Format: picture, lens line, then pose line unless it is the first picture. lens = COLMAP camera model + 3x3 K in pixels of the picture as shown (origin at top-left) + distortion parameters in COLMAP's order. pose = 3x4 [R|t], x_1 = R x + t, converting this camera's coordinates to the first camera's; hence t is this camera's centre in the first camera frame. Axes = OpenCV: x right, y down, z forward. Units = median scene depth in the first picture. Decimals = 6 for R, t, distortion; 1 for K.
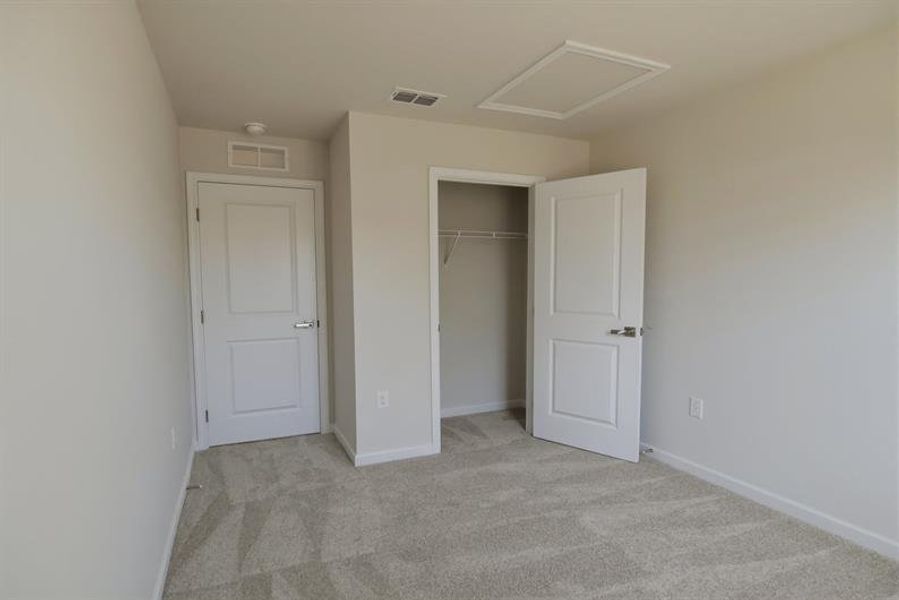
lens RADIAL K [[475.7, 0, 449.6], [0, 475.7, 299.1], [0, 0, 1]] dist [-0.074757, -0.000082]
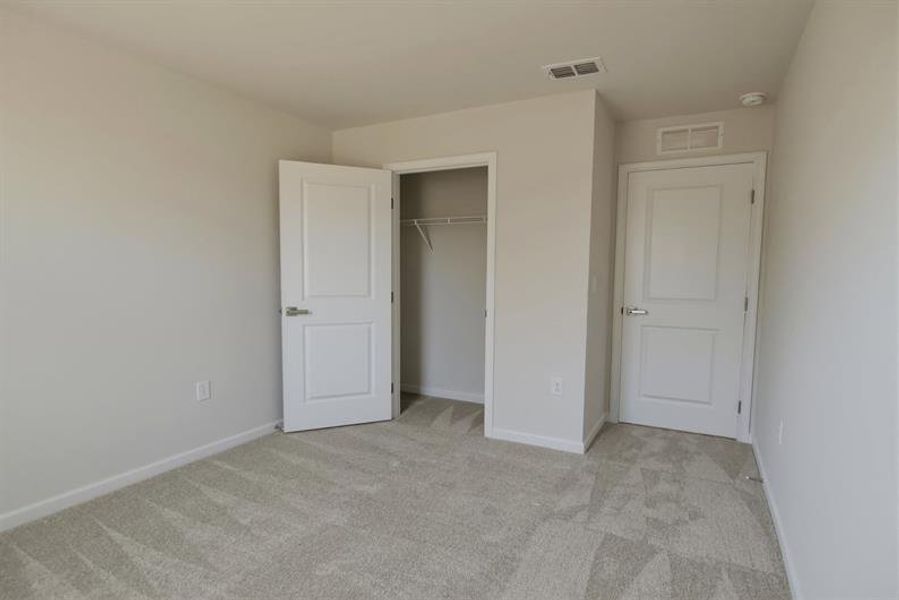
lens RADIAL K [[462.4, 0, 449.1], [0, 462.4, 300.1], [0, 0, 1]] dist [-0.001029, -0.000137]
pose [[0.599855, 0.071140, -0.796939, 0.485742], [-0.046446, 0.997456, 0.054079, -0.011451], [0.798759, 0.004575, 0.601634, 0.230299]]
